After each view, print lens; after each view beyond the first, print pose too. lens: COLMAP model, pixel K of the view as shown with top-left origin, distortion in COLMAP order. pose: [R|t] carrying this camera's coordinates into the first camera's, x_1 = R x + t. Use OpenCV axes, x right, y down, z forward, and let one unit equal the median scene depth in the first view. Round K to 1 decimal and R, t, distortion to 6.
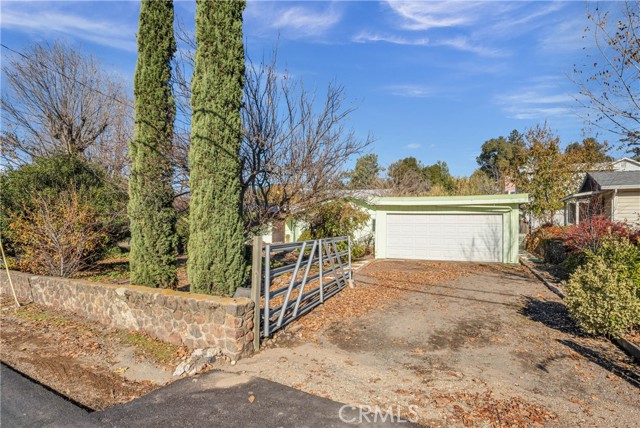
lens RADIAL K [[338.2, 0, 322.8], [0, 338.2, 216.6], [0, 0, 1]] dist [-0.003445, 0.000845]
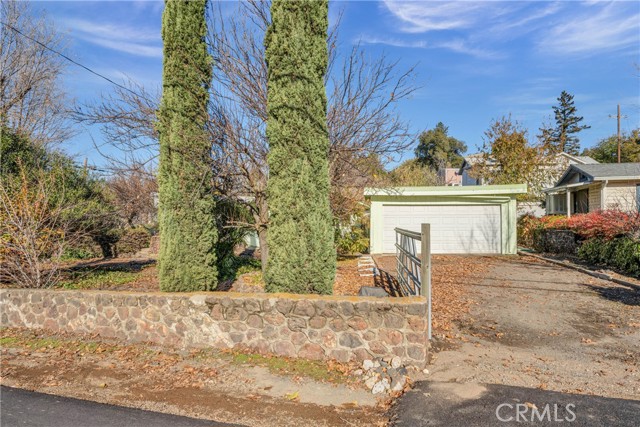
lens RADIAL K [[377.1, 0, 320.0], [0, 377.1, 210.2], [0, 0, 1]] dist [0.000372, -0.000197]
pose [[0.975817, -0.005100, 0.218530, -0.467506], [0.005707, 0.999981, -0.002148, 0.016881], [-0.218515, 0.003343, 0.975828, 0.082589]]
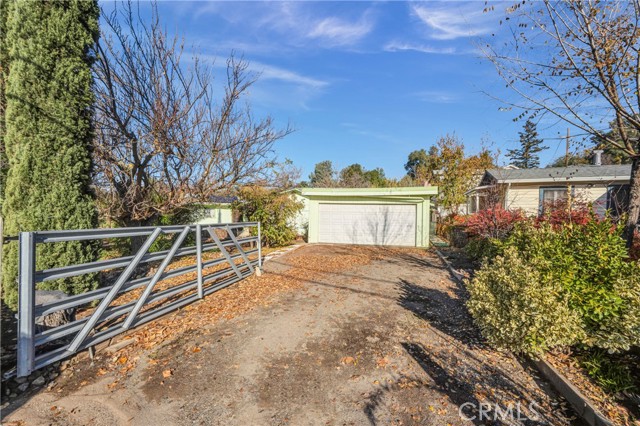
lens RADIAL K [[256.3, 0, 317.9], [0, 256.3, 213.2], [0, 0, 1]] dist [0.002019, 0.000025]
pose [[0.995196, 0.008856, 0.097500, 0.236930], [-0.010452, 0.999819, 0.015878, 0.026271], [-0.097342, -0.016821, 0.995109, 0.339135]]
